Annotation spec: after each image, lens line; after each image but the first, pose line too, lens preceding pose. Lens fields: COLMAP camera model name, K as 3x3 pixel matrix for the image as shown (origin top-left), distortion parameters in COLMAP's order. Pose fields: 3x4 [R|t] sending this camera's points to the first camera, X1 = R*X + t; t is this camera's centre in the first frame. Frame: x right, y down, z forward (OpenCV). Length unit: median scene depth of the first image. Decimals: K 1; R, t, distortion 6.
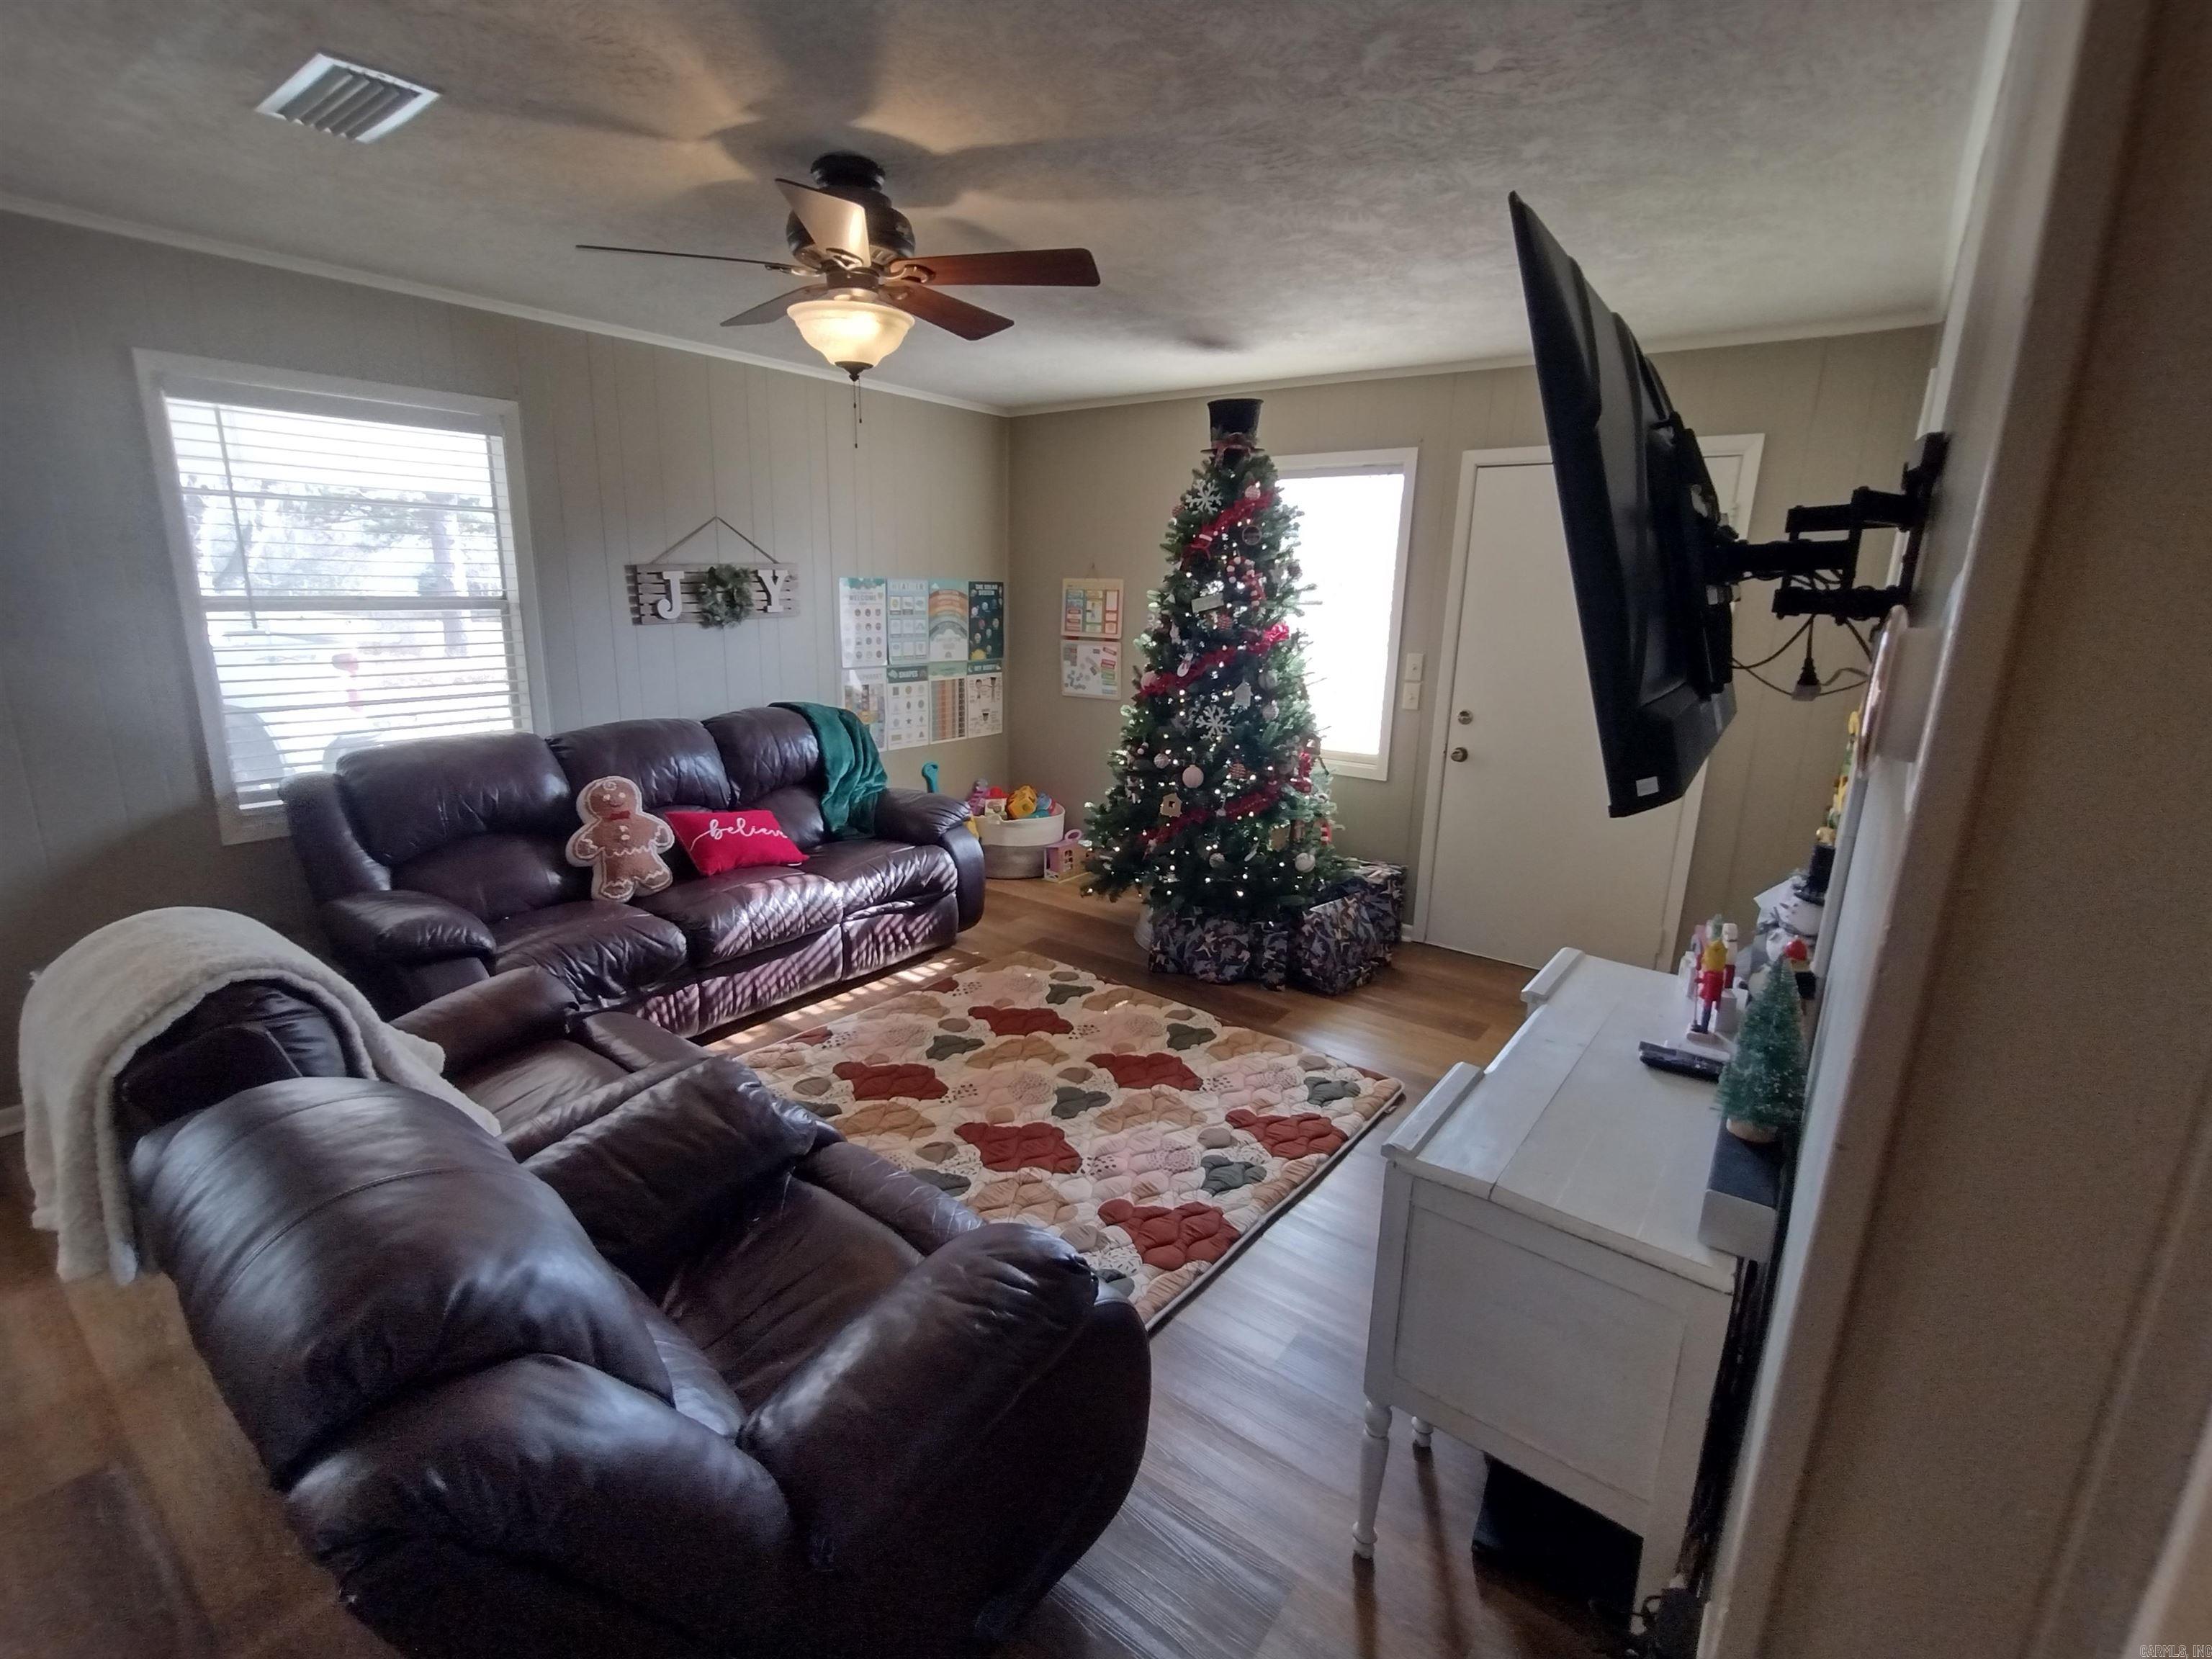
lens RADIAL K [[1023.0, 0, 1099.7], [0, 1023.0, 828.9], [0, 0, 1]] dist [-0.000738, 0.000943]
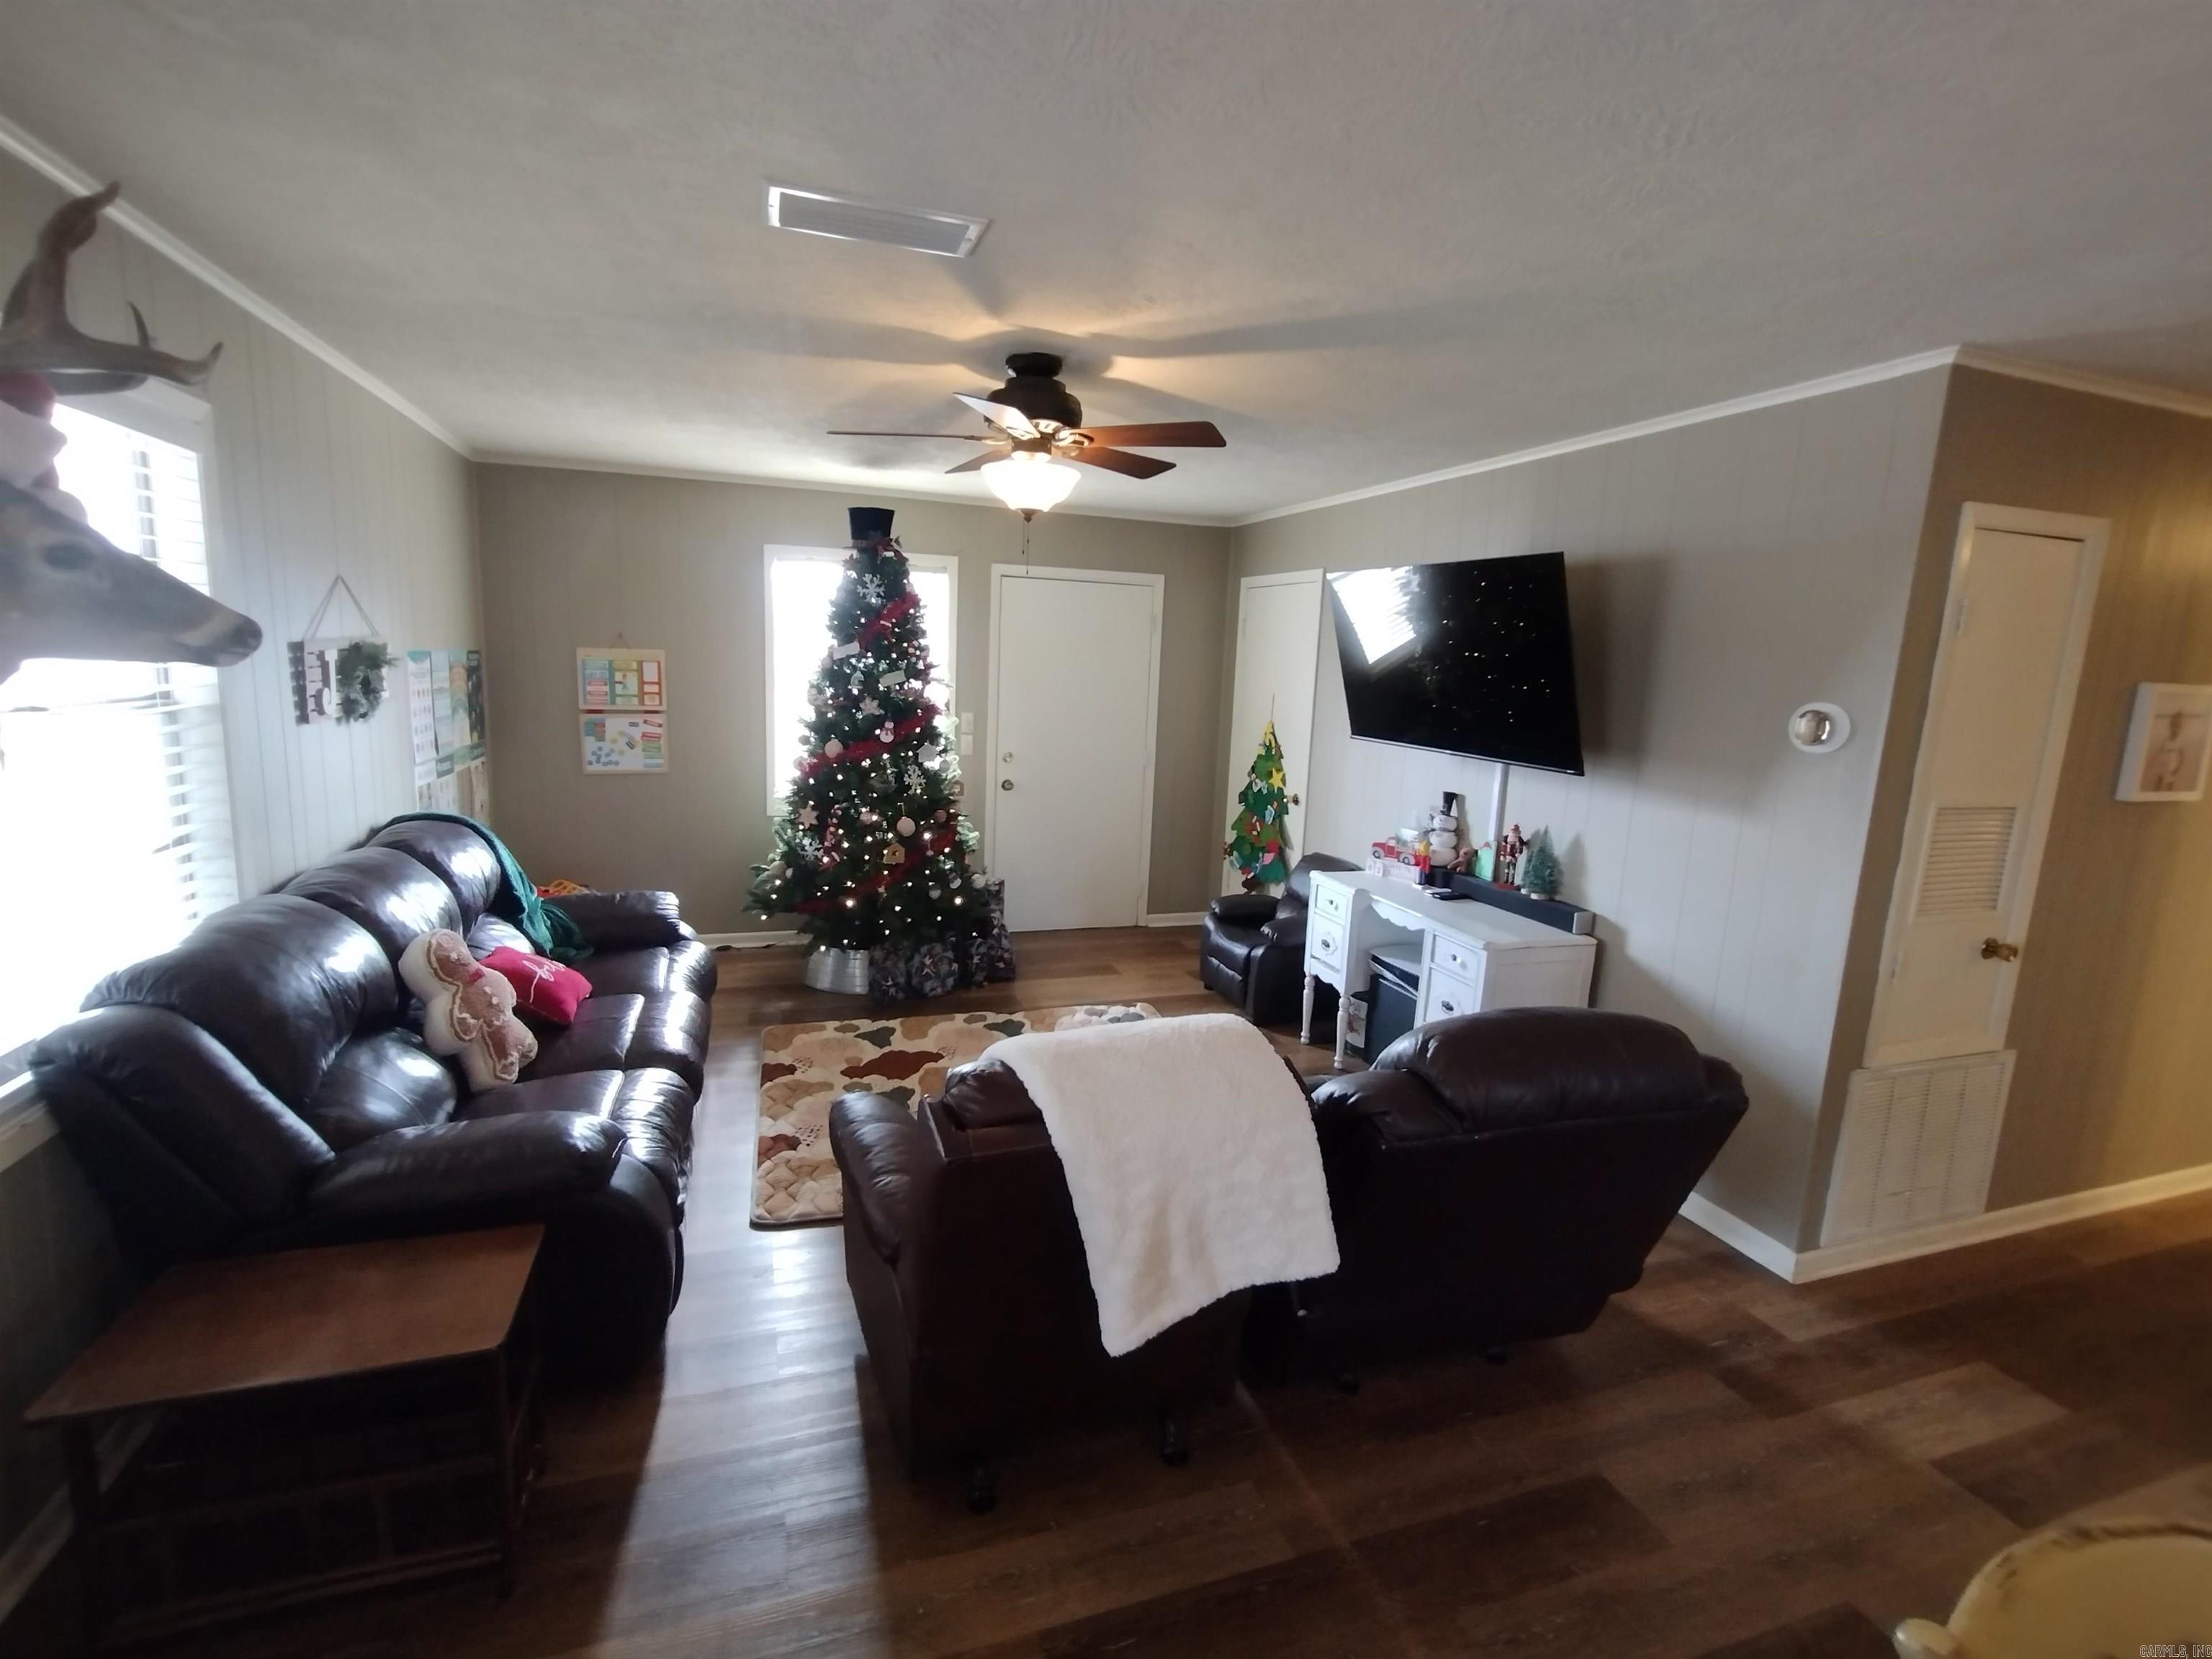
lens RADIAL K [[1023.0, 0, 1105.5], [0, 1023.0, 821.5], [0, 0, 1]] dist [-0.000738, 0.000943]
pose [[0.539407, -0.135788, 0.831024, -0.741106], [0.172565, 0.983792, 0.048740, -0.073043], [-0.824173, 0.117114, 0.554096, 0.163754]]
